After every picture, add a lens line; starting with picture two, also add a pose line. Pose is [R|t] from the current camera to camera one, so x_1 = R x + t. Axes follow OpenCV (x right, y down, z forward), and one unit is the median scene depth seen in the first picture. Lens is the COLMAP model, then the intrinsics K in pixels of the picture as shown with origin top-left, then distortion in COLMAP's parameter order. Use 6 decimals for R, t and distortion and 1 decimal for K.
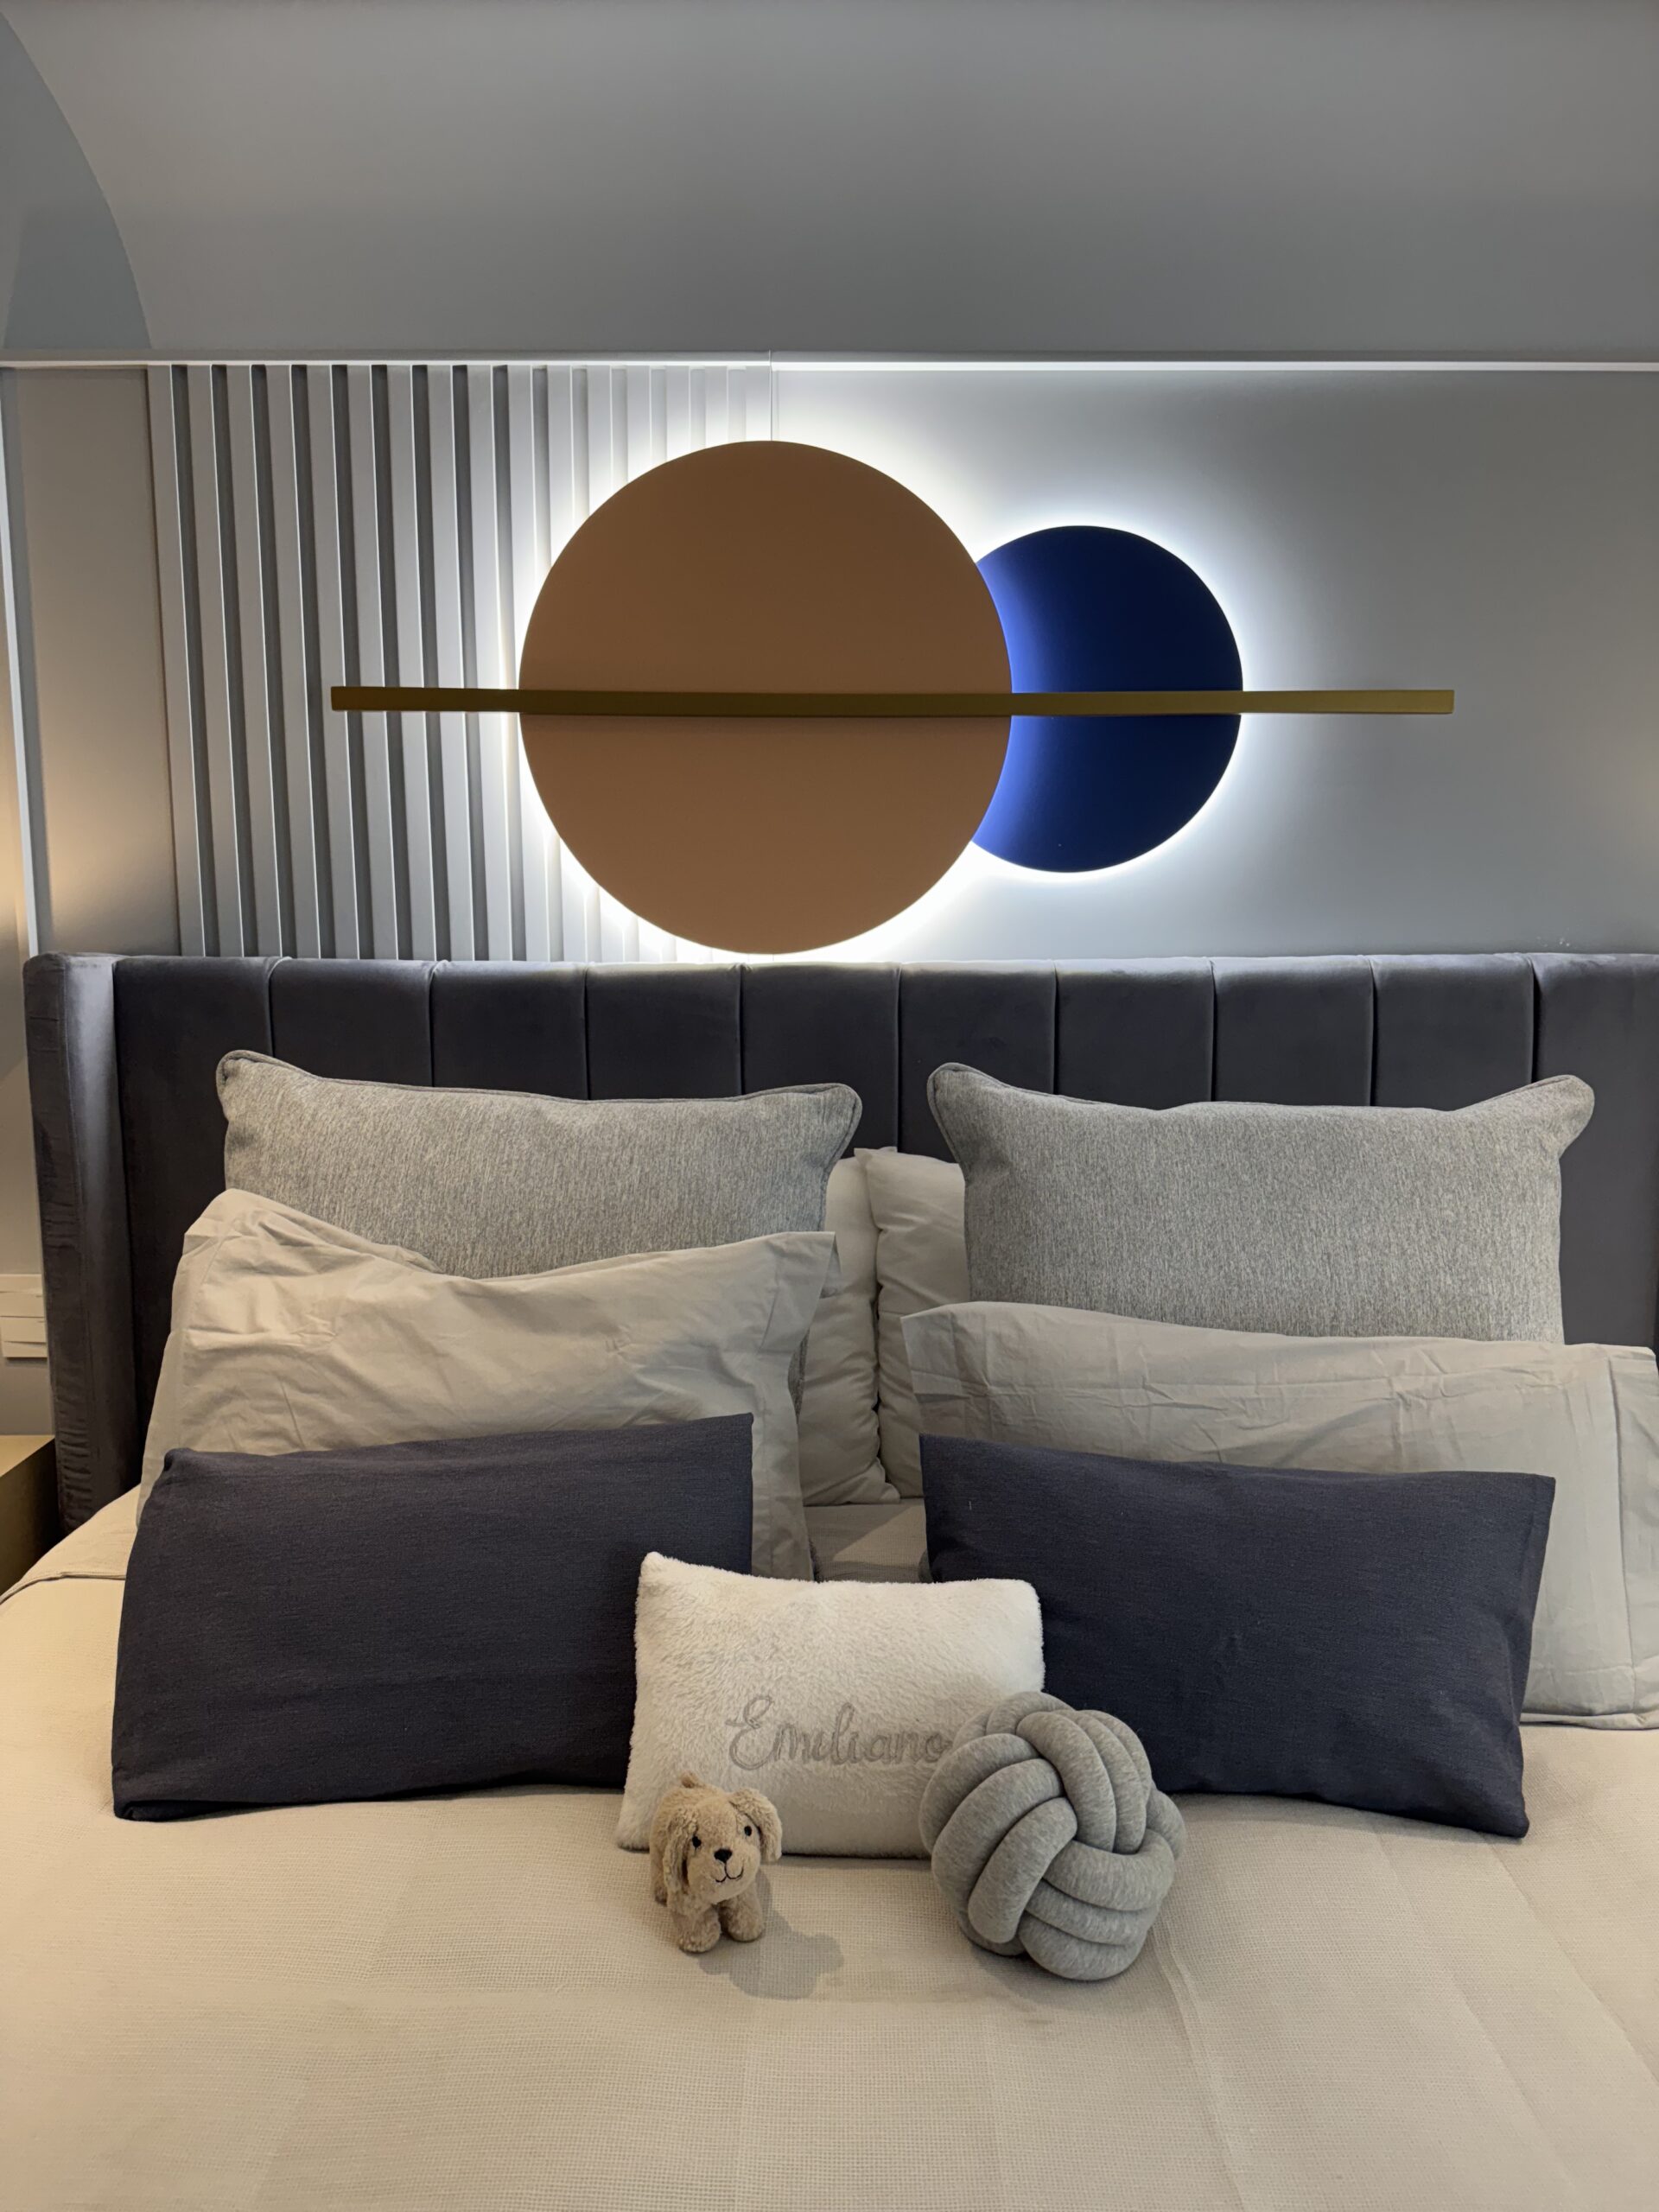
lens RADIAL K [[1598.0, 0, 834.7], [0, 1598.0, 1104.1], [0, 0, 1]] dist [0.056305, -0.009599]
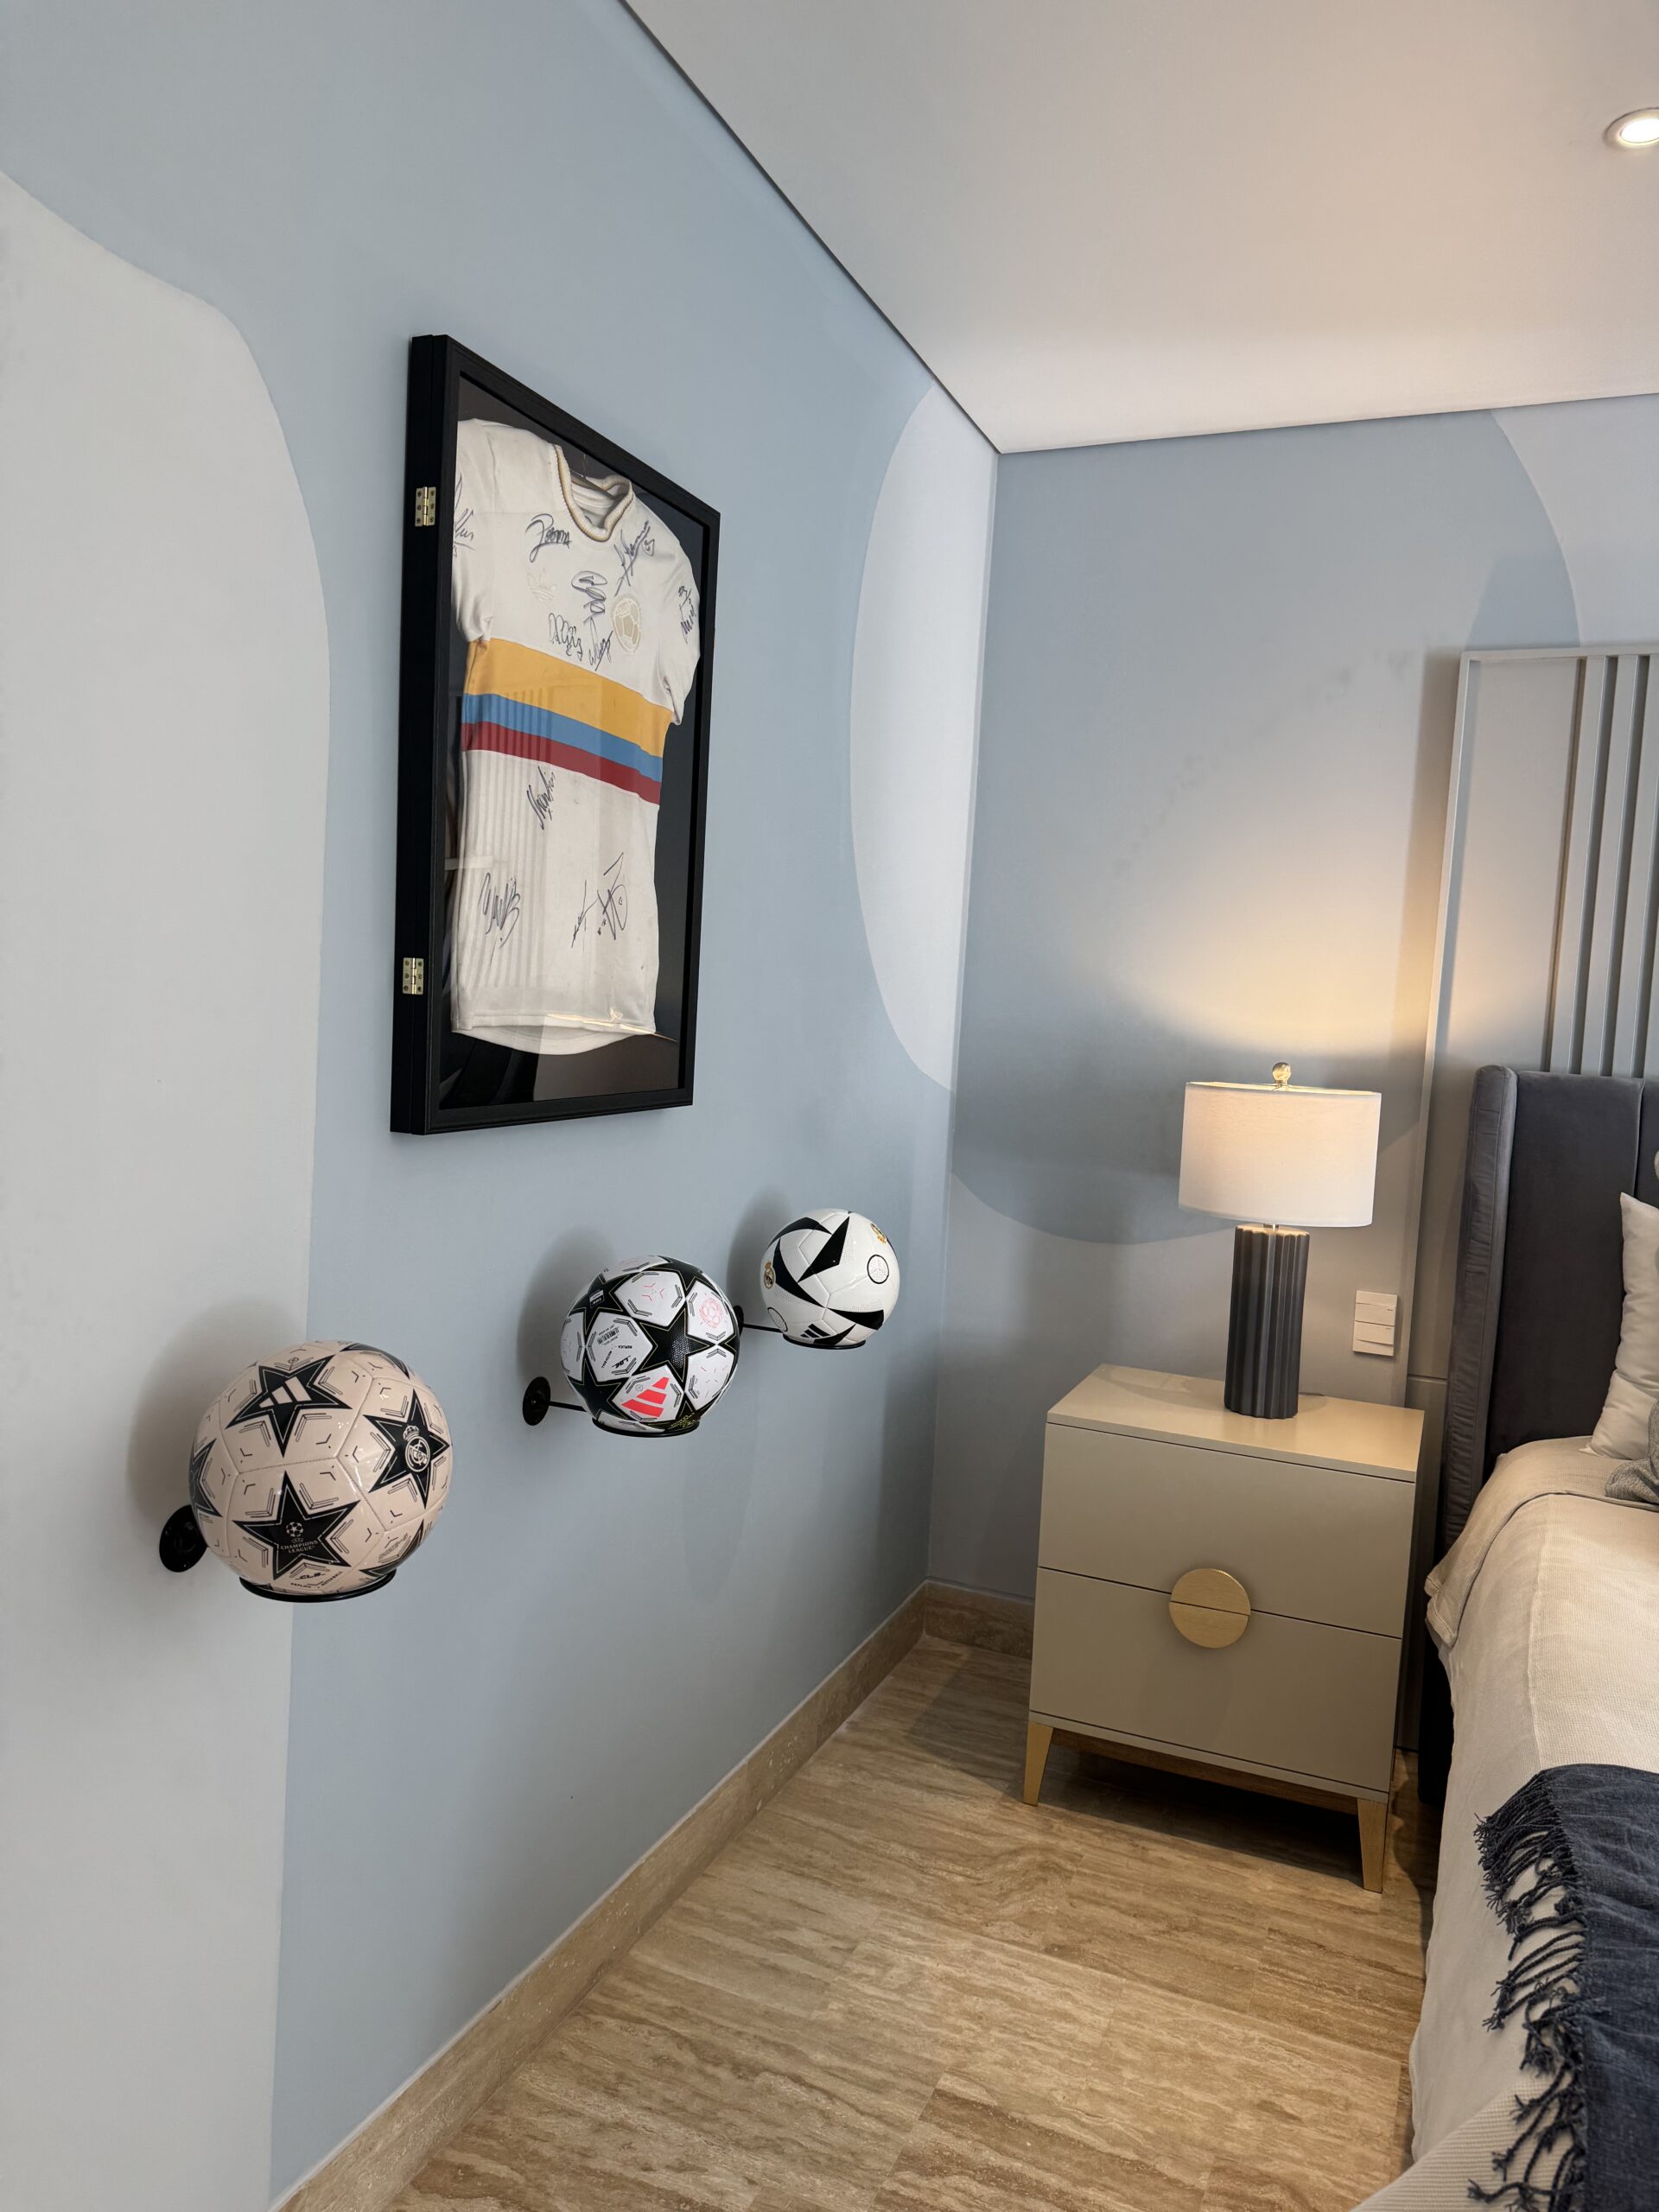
lens RADIAL K [[1598.0, 0, 832.3], [0, 1598.0, 1116.6], [0, 0, 1]] dist [0.056305, -0.009599]
pose [[0.915139, 0.078749, -0.395373, -0.520386], [-0.105321, 0.993377, -0.045921, 0.089594], [0.389138, 0.083665, 0.917372, -0.605706]]
